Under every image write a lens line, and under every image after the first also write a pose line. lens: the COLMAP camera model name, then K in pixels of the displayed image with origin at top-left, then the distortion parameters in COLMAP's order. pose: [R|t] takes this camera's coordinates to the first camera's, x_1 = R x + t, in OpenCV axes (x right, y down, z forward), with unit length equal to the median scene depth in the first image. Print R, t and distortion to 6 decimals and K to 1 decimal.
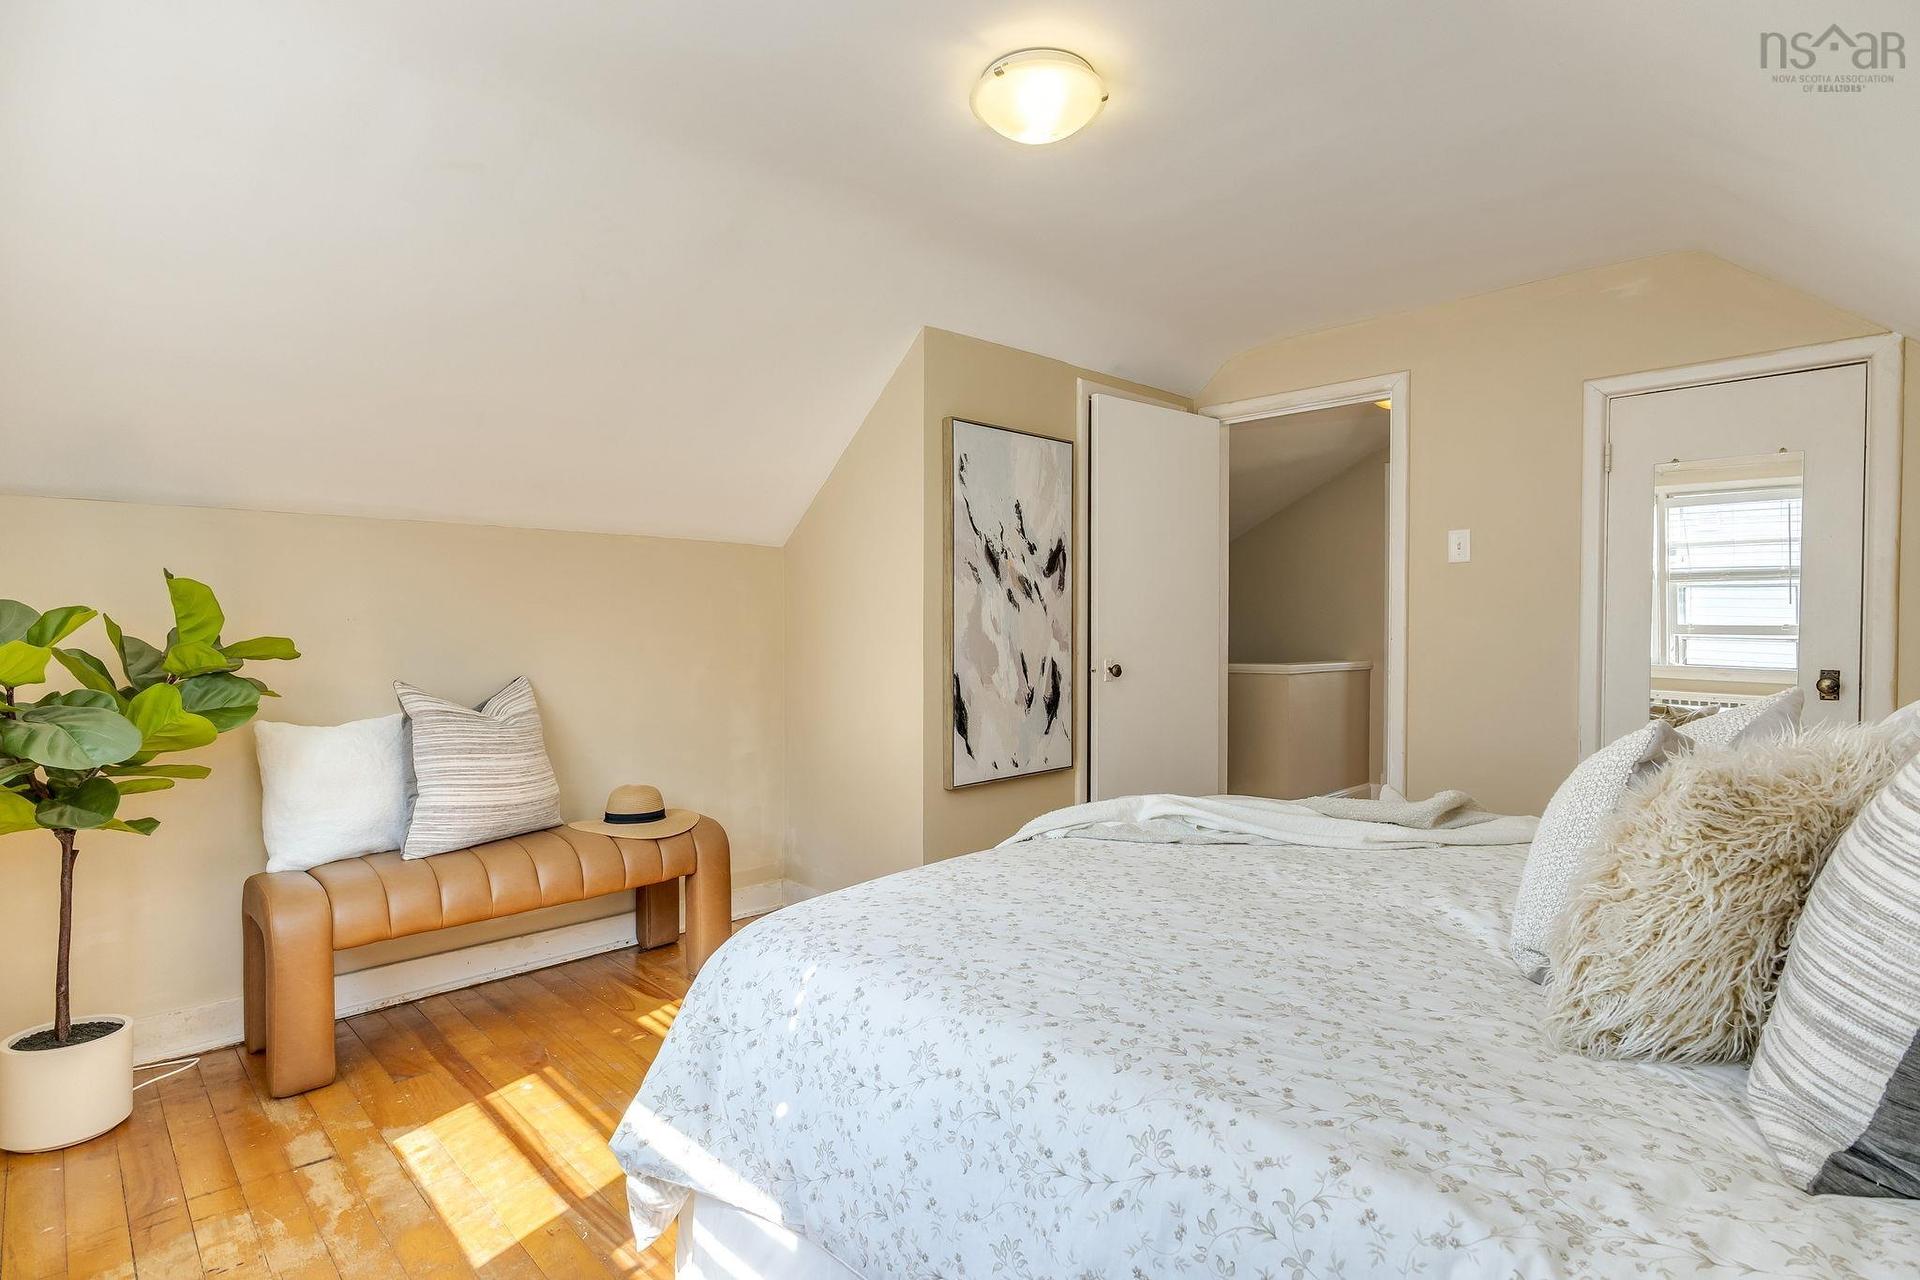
lens RADIAL K [[958.0, 0, 962.7], [0, 958.0, 616.2], [0, 0, 1]] dist [-0.003377, 0.000895]
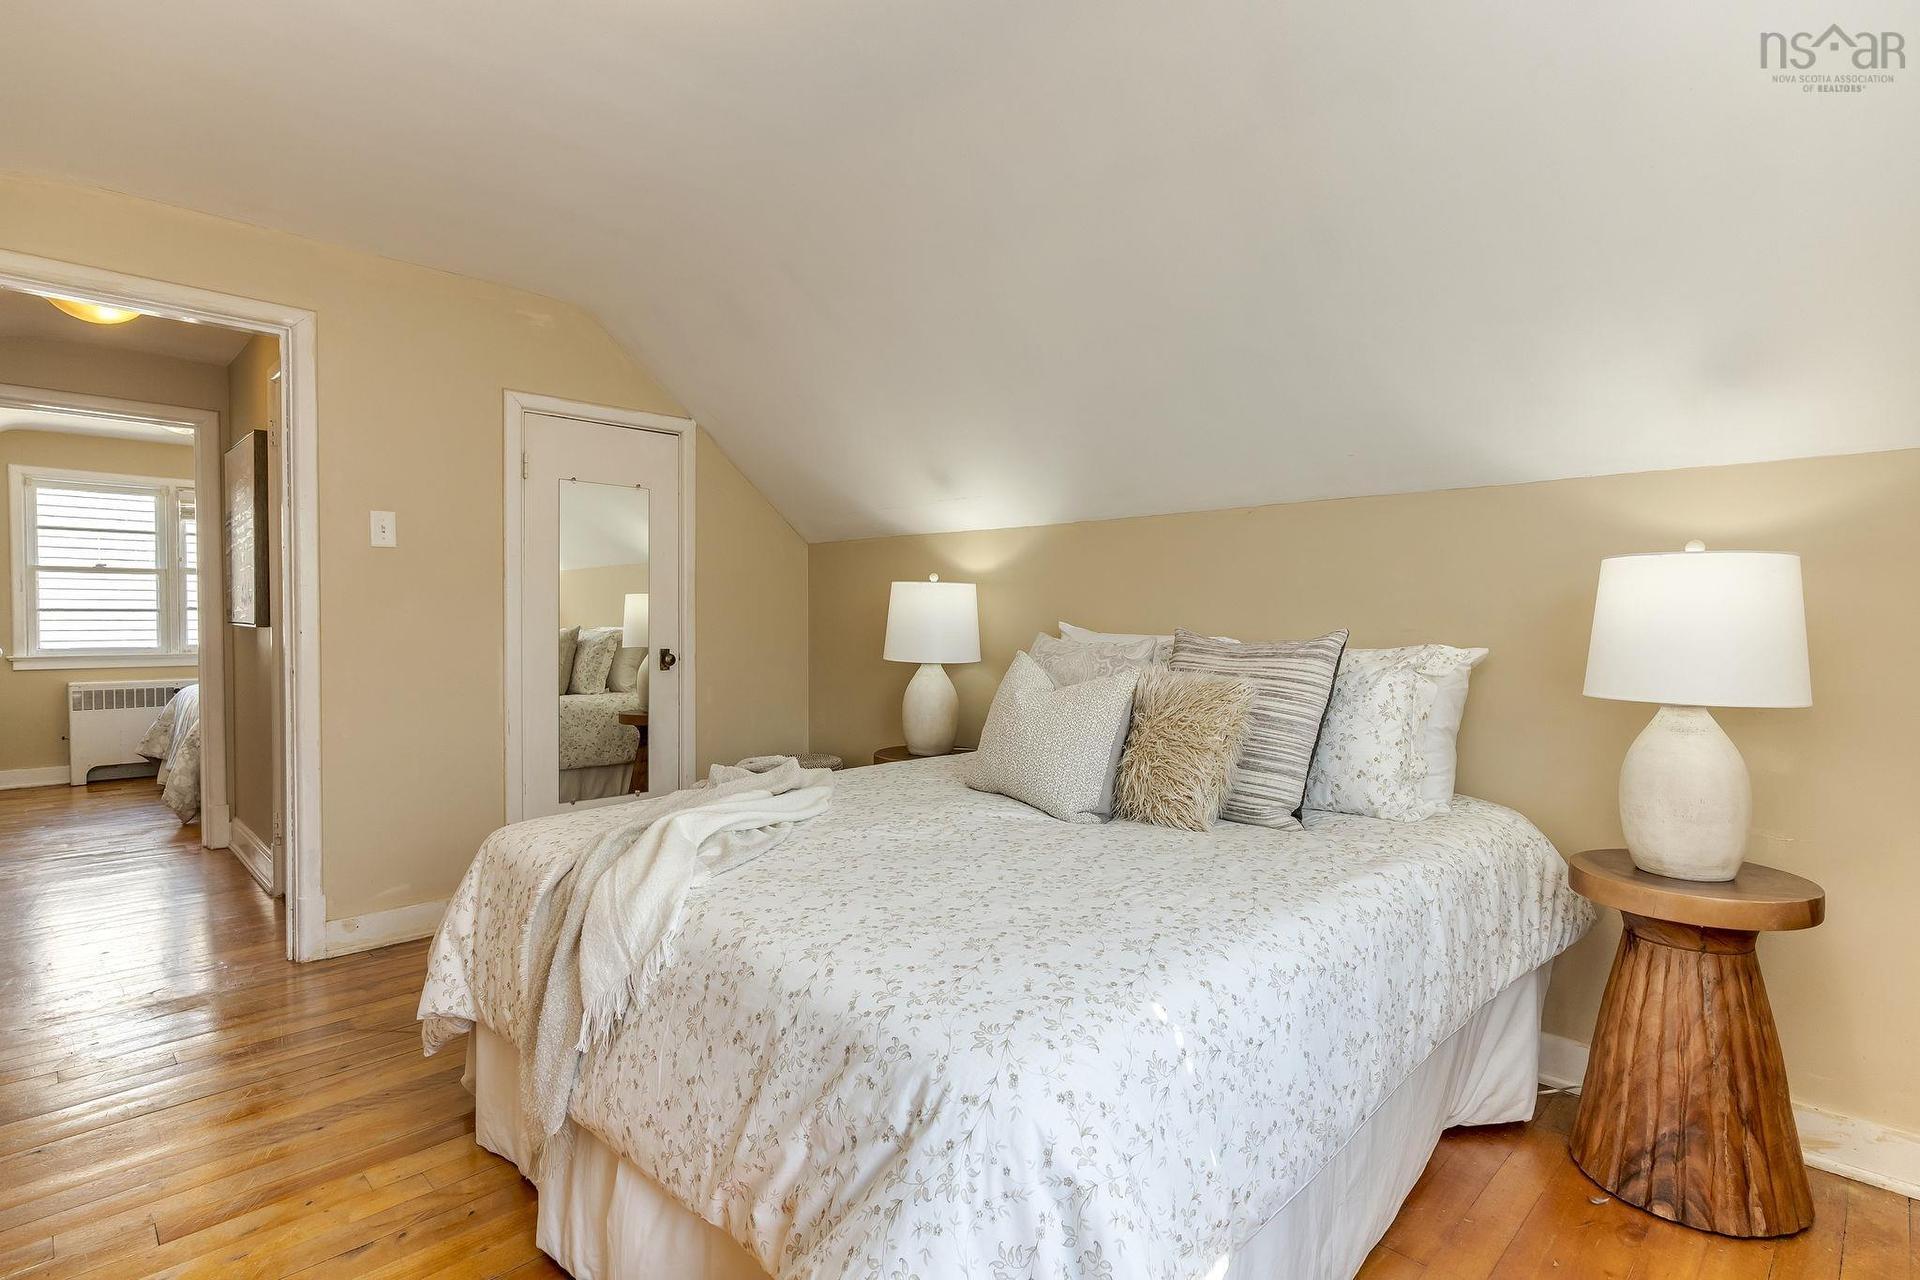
lens RADIAL K [[958.0, 0, 962.7], [0, 958.0, 616.2], [0, 0, 1]] dist [-0.003377, 0.000895]
pose [[-0.017979, 0.002312, 0.999836, -0.820032], [-0.010846, 0.999938, -0.002507, 0.011945], [-0.999780, -0.010889, -0.017953, 0.951292]]
